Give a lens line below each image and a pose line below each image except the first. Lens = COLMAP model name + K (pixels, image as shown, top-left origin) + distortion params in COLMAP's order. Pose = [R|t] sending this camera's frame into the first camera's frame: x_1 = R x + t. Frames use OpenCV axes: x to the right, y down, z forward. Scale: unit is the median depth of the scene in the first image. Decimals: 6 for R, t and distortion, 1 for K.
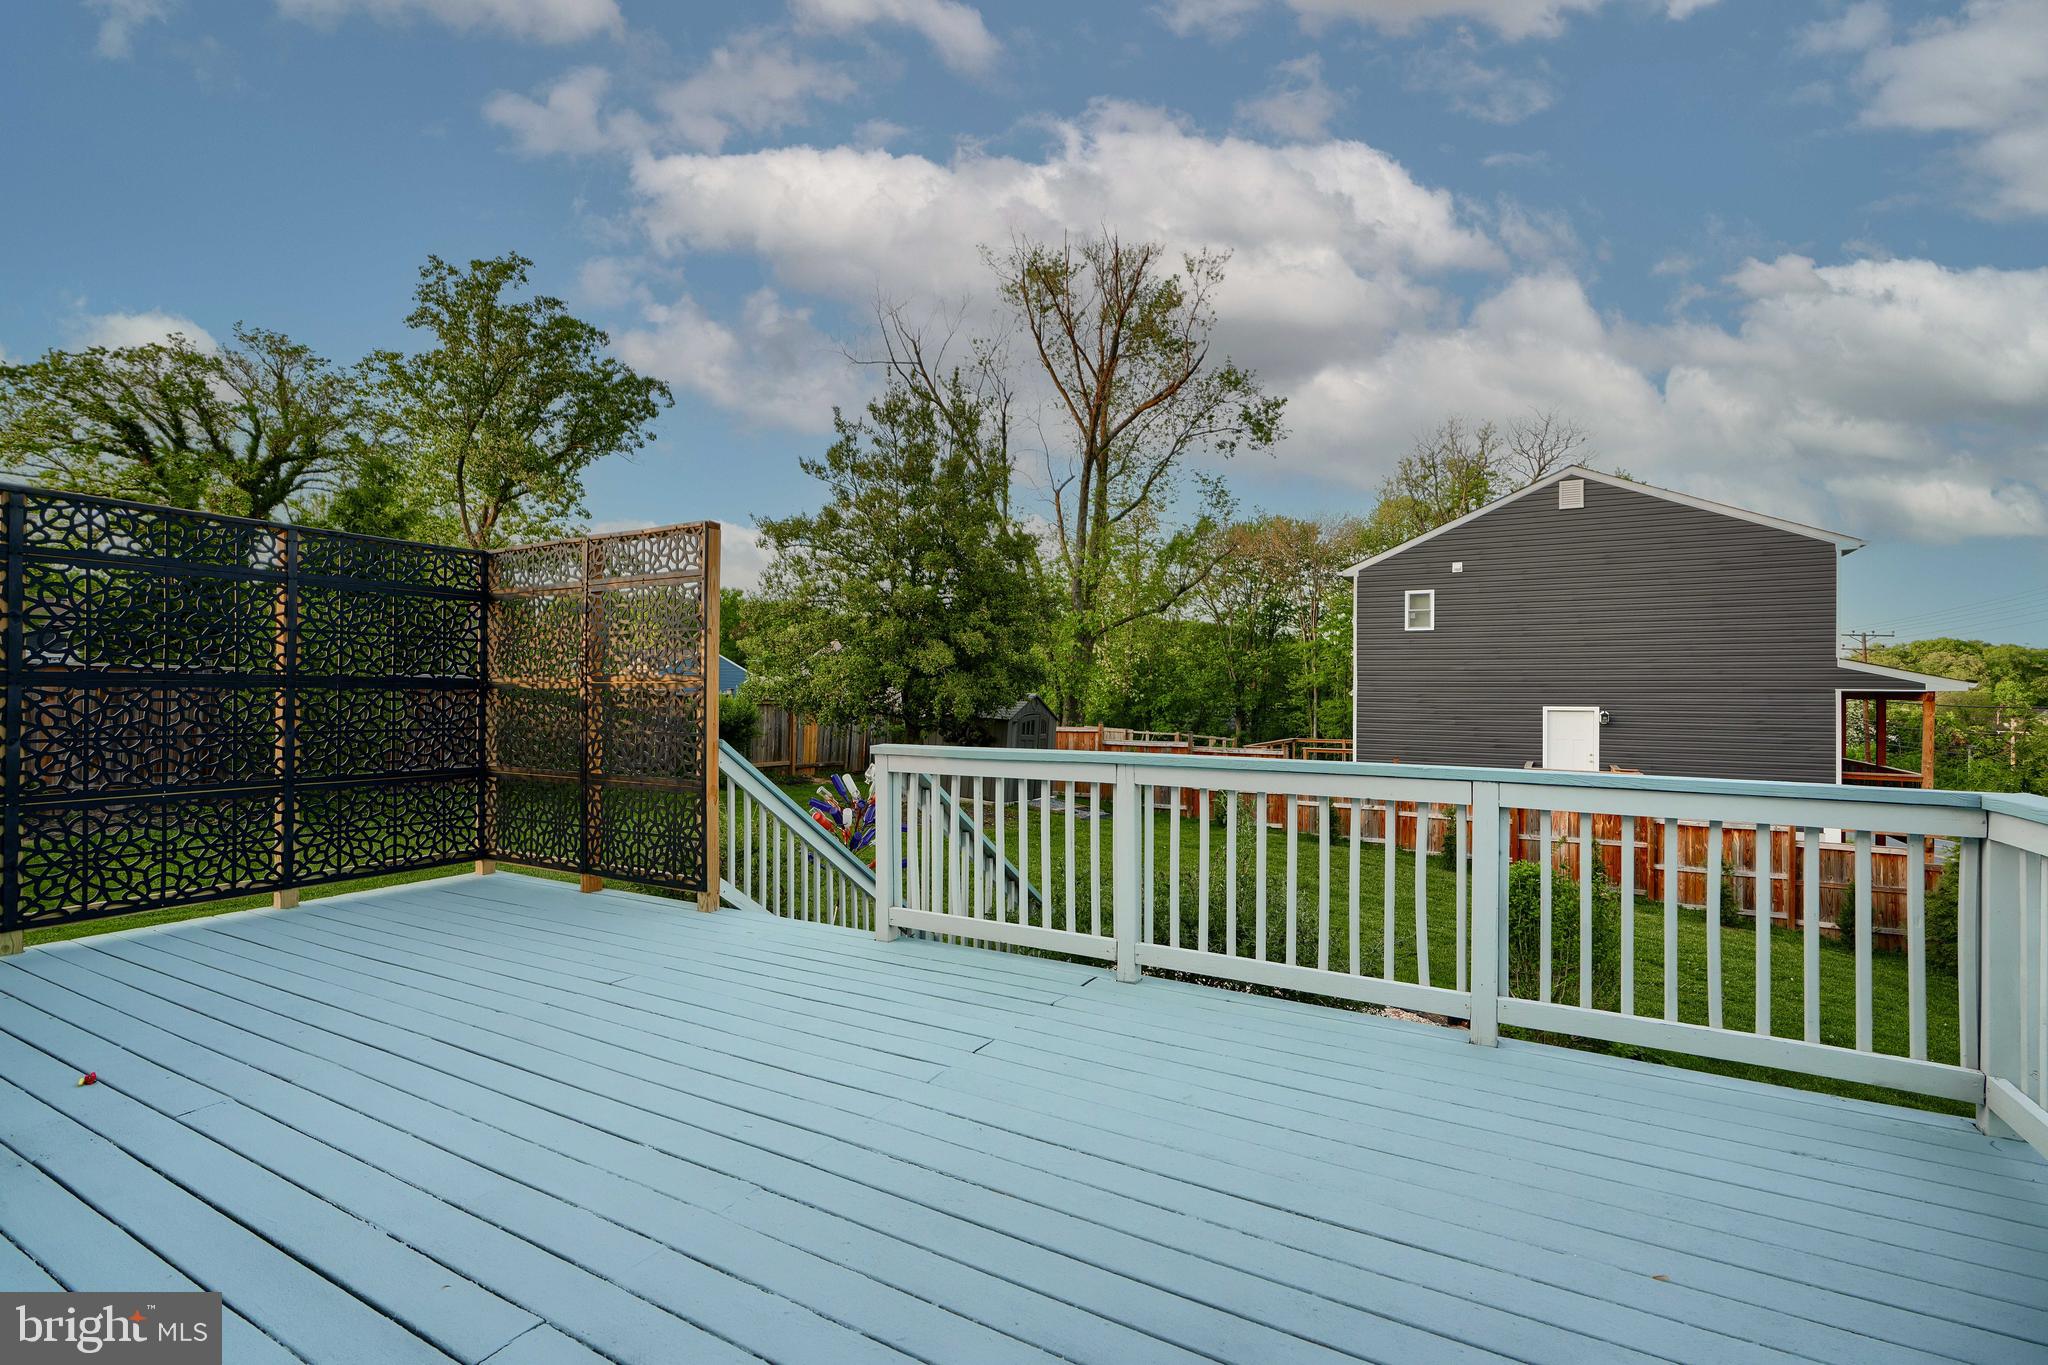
lens RADIAL K [[920.2, 0, 1028.3], [0, 920.2, 684.3], [0, 0, 1]] dist [0.001179, 0.000265]
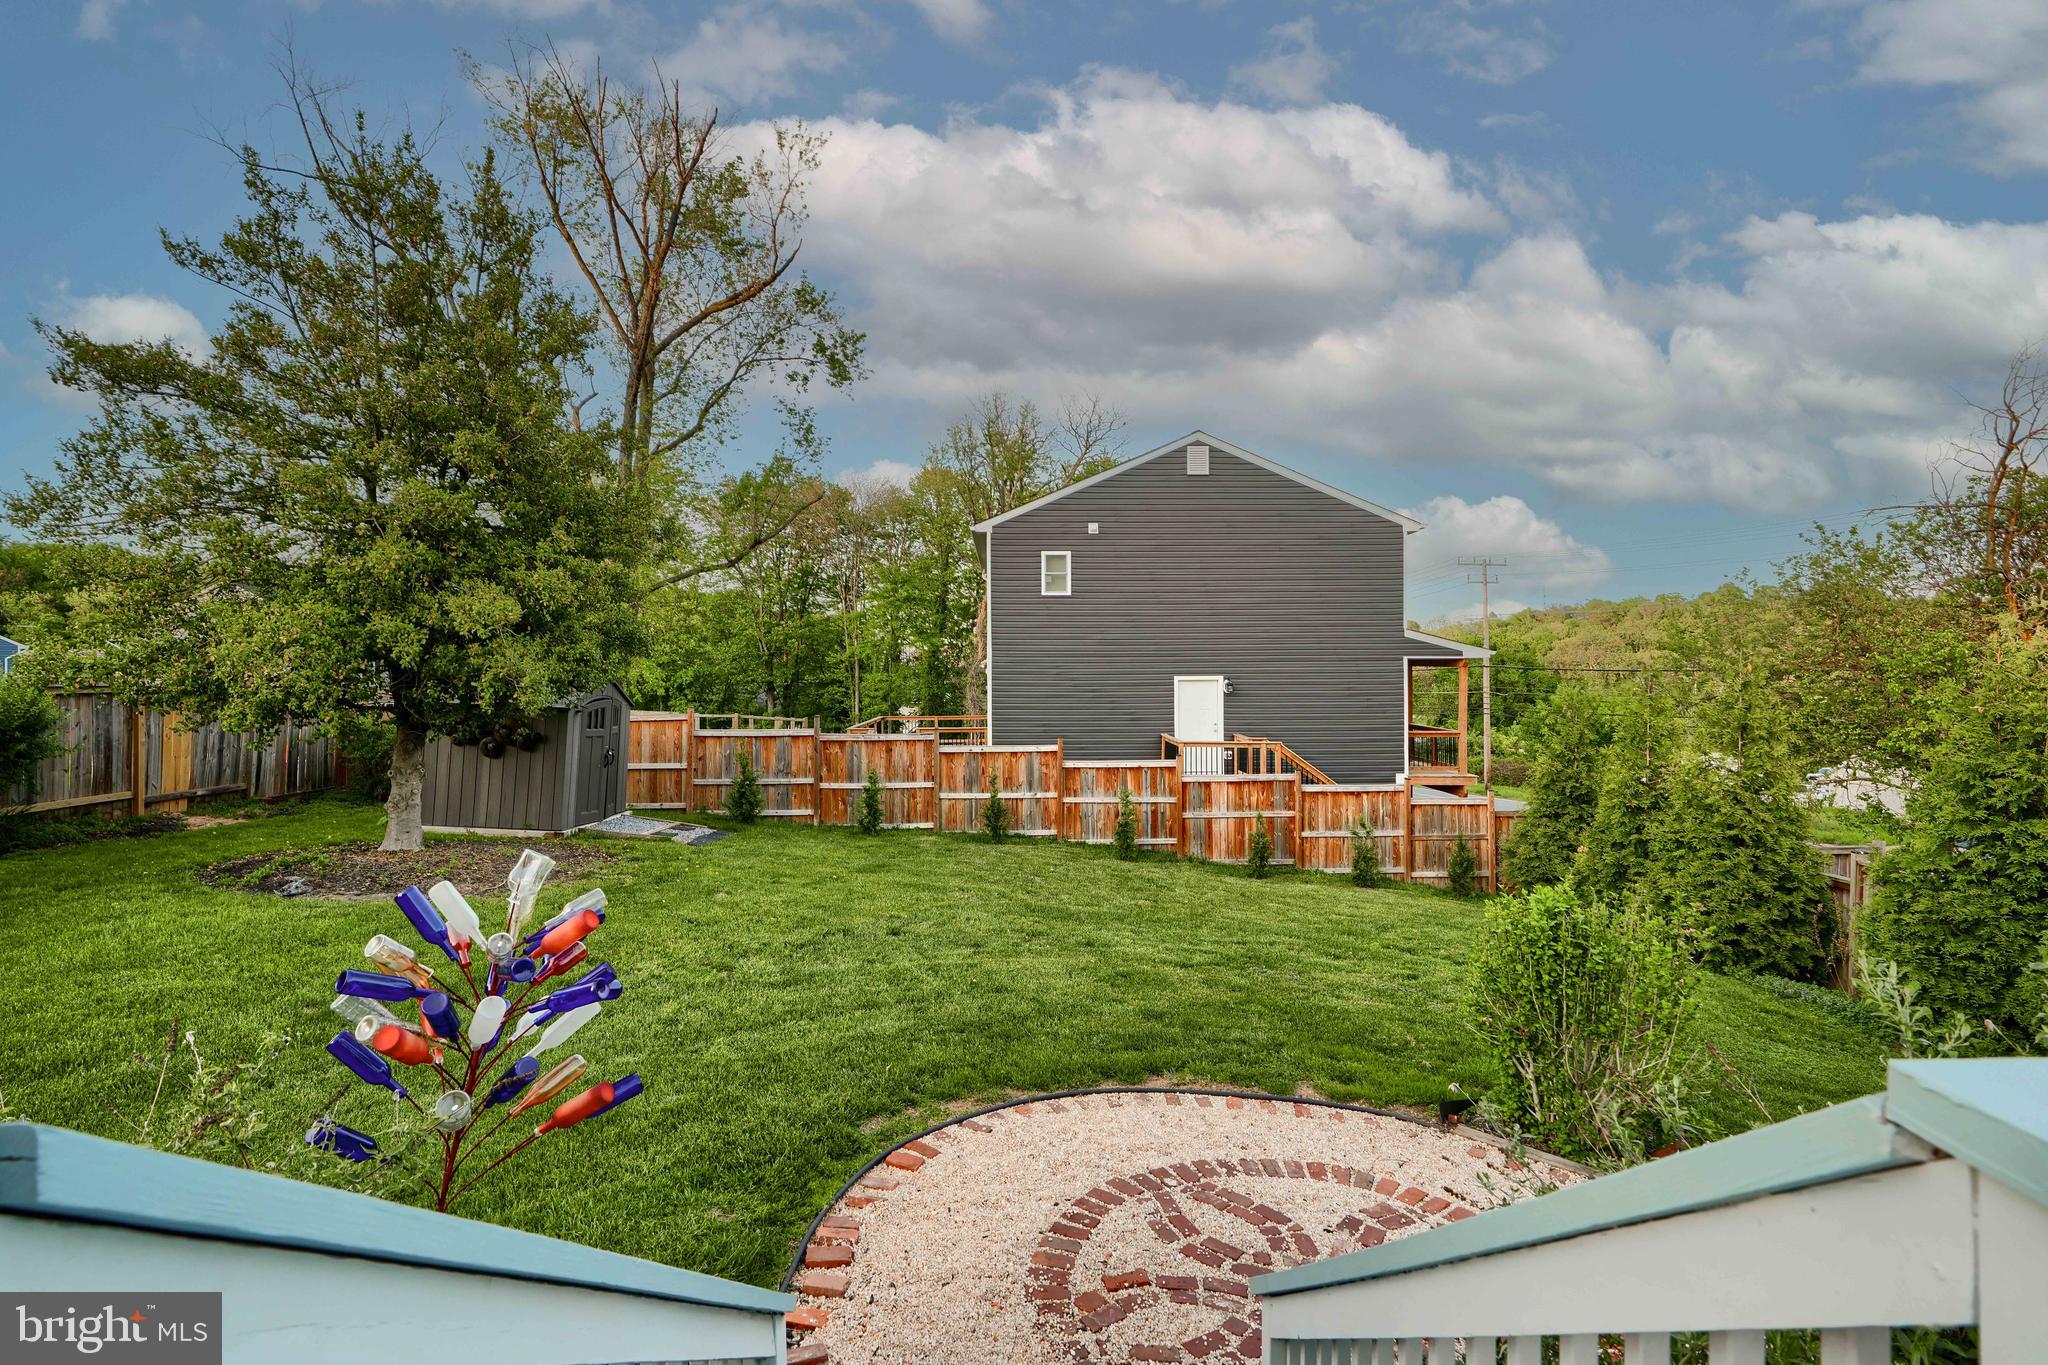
lens RADIAL K [[937.4, 0, 1025.7], [0, 937.4, 670.6], [0, 0, 1]] dist [-0.000167, 0.001080]
pose [[0.863457, -0.012412, 0.504269, -0.075687], [0.005703, 0.999874, 0.014847, 0.002249], [-0.504390, -0.009944, 0.863419, 0.224154]]
